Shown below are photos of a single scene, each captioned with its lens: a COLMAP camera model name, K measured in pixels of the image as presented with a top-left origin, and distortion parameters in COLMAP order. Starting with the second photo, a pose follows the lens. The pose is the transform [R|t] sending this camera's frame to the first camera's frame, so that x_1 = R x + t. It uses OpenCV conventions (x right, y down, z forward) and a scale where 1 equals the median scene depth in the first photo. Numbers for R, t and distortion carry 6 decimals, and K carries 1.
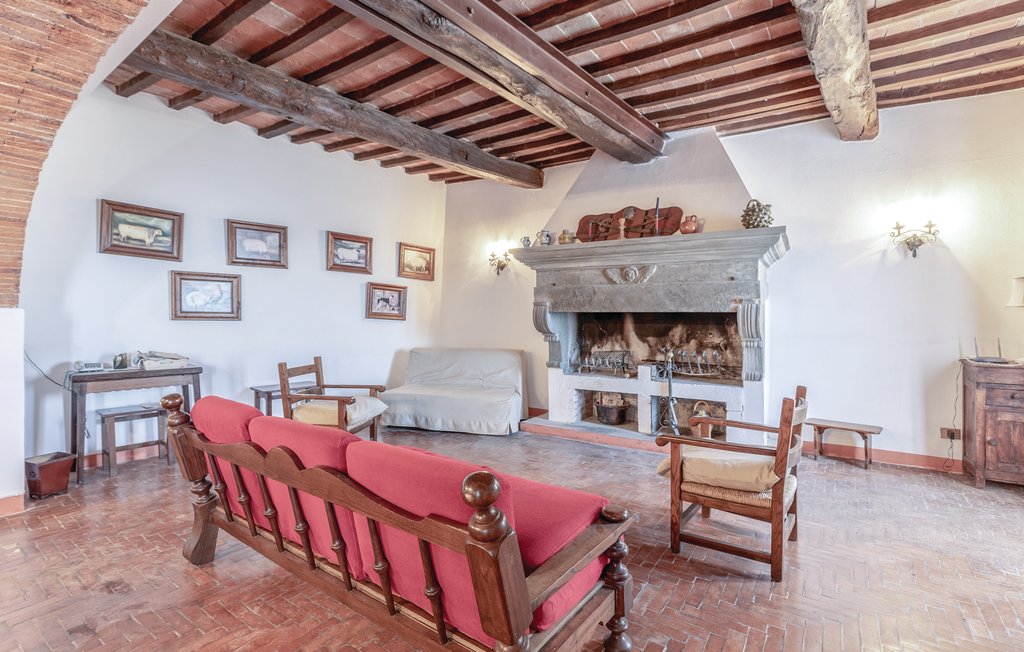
lens RADIAL K [[468.0, 0, 512.0], [0, 468.0, 326.0], [0, 0, 1]] dist [-0.000815, -0.000088]
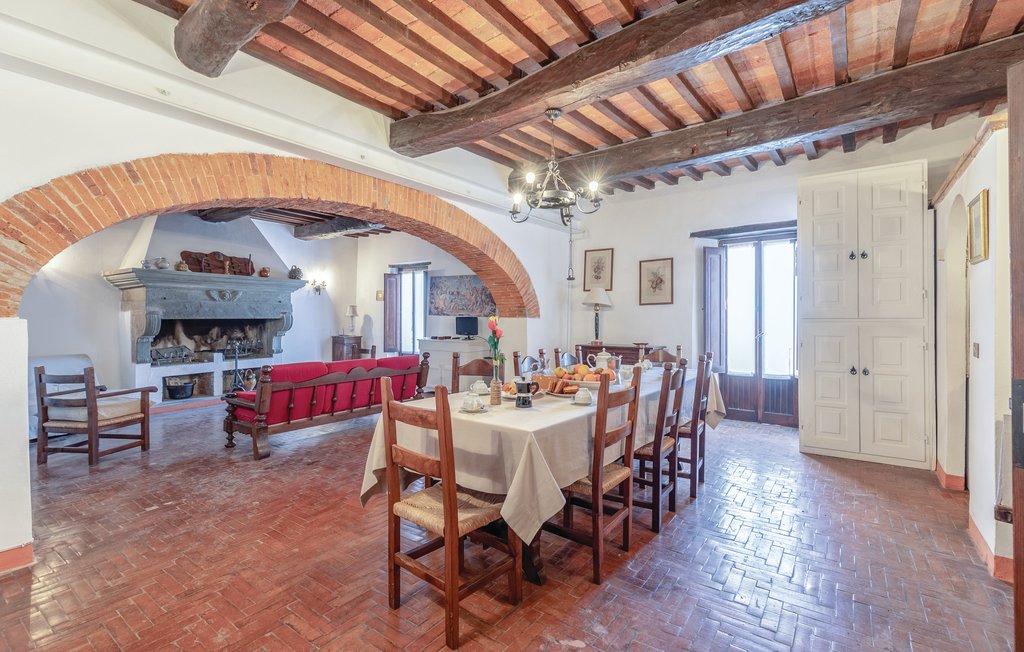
lens RADIAL K [[468.0, 0, 512.0], [0, 468.0, 326.0], [0, 0, 1]] dist [-0.000815, -0.000088]
pose [[0.016057, -0.022747, 0.999612, -1.284890], [0.023626, 0.999471, 0.022365, -0.017221], [-0.999592, 0.023257, 0.016586, -0.010302]]
